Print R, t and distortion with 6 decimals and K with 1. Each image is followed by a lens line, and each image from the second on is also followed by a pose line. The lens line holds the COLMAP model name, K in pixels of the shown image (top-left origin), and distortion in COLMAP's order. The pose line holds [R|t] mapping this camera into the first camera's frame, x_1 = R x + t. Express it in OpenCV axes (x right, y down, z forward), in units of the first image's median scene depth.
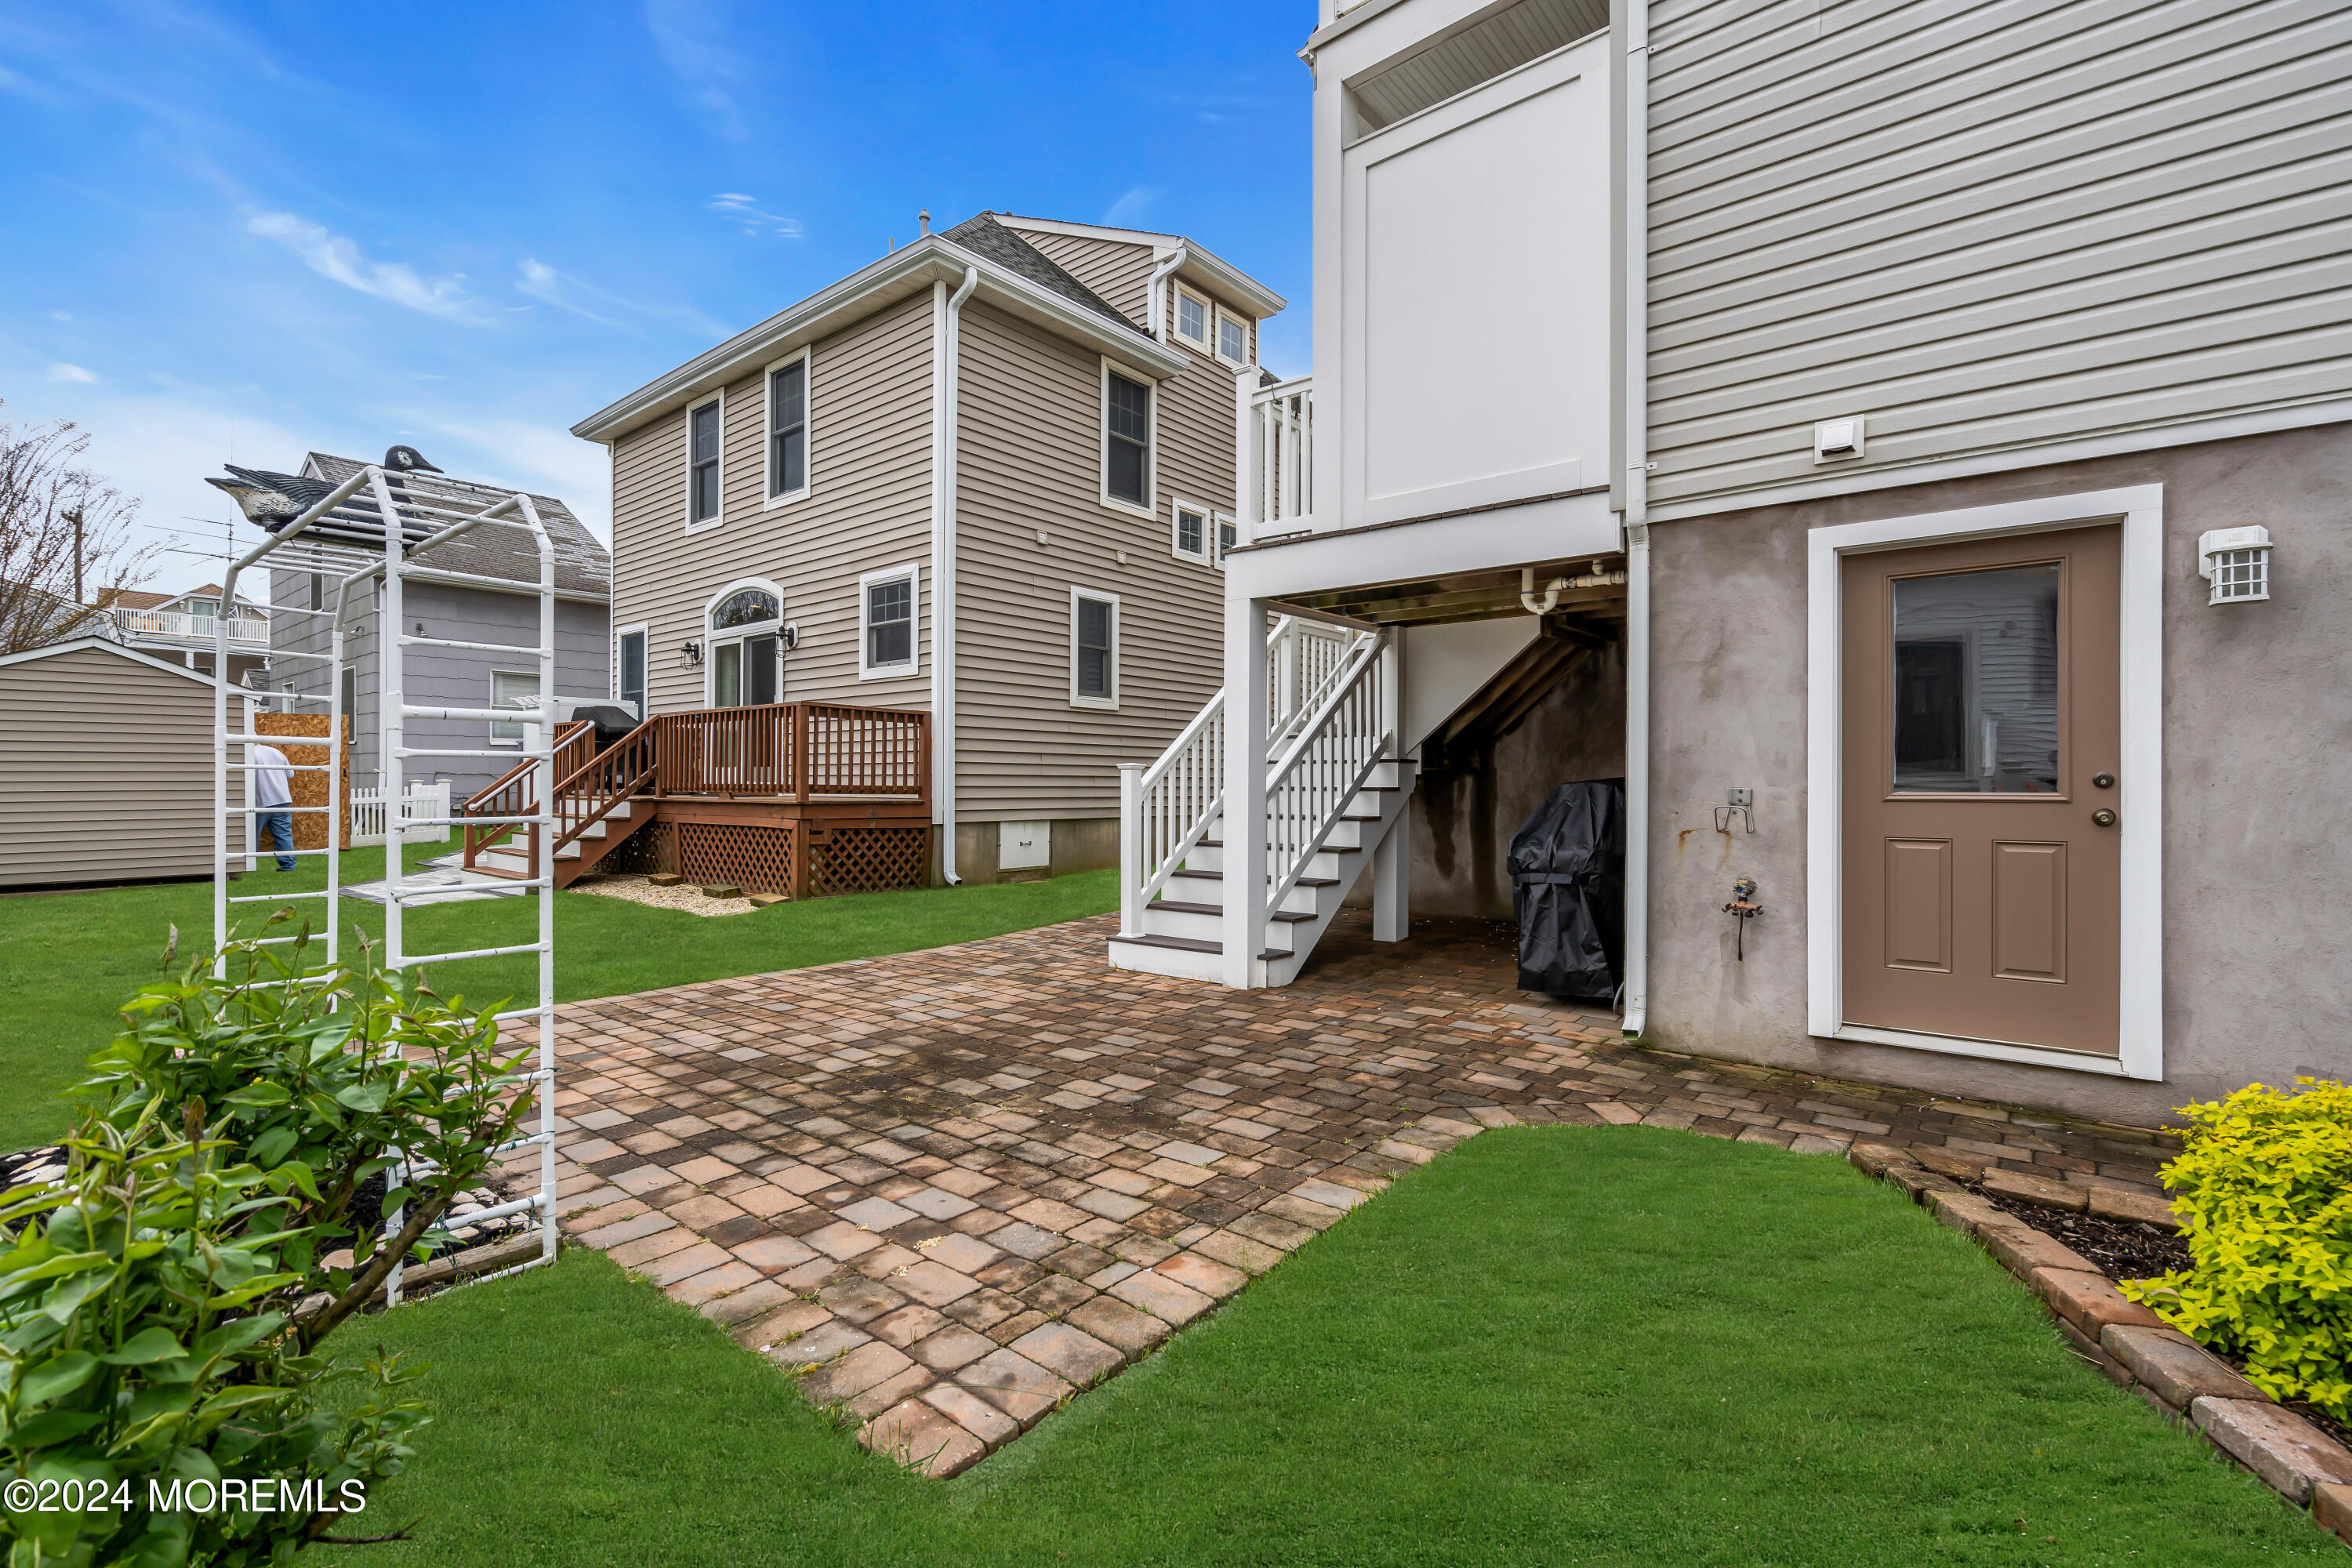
lens RADIAL K [[1041.1, 0, 1168.6], [0, 1041.1, 784.4], [0, 0, 1]] dist [-0.001992, 0.000570]
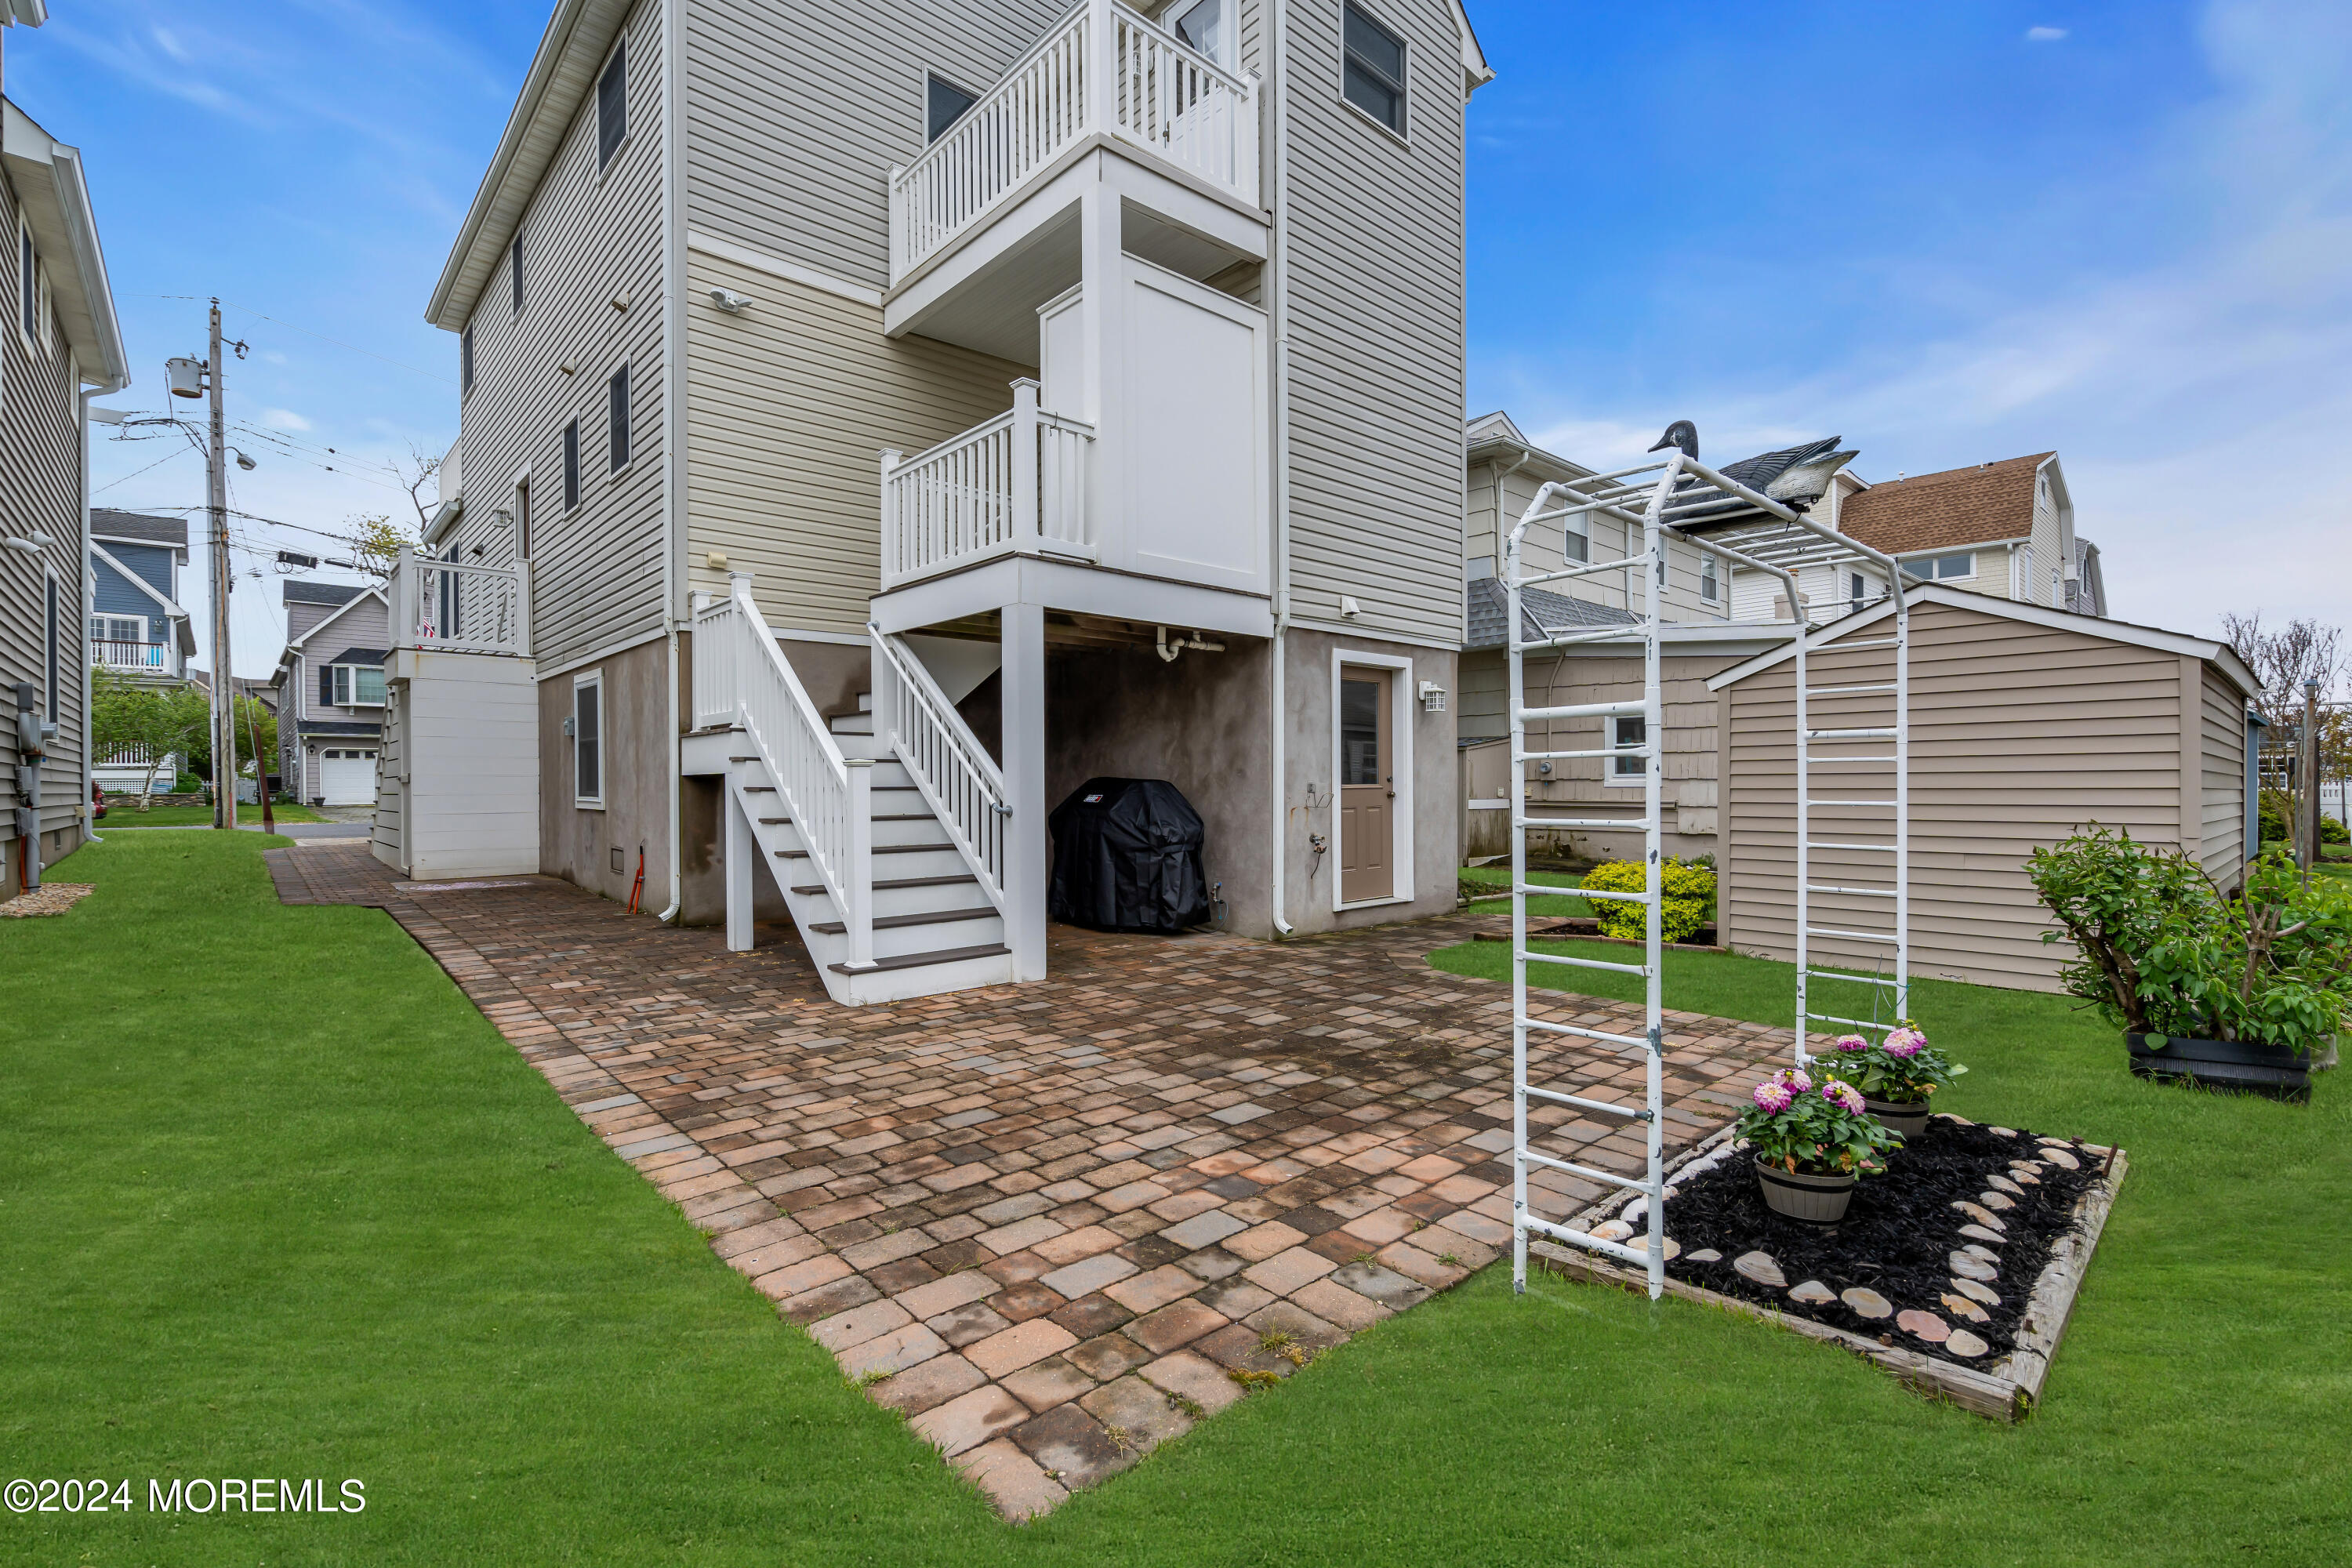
lens RADIAL K [[1041.1, 0, 1168.6], [0, 1041.1, 784.4], [0, 0, 1]] dist [-0.001992, 0.000570]
pose [[0.145179, -0.004282, 0.989396, -1.359888], [0.007229, 0.999969, 0.003267, -0.001319], [-0.989379, 0.006678, 0.145205, 1.040951]]
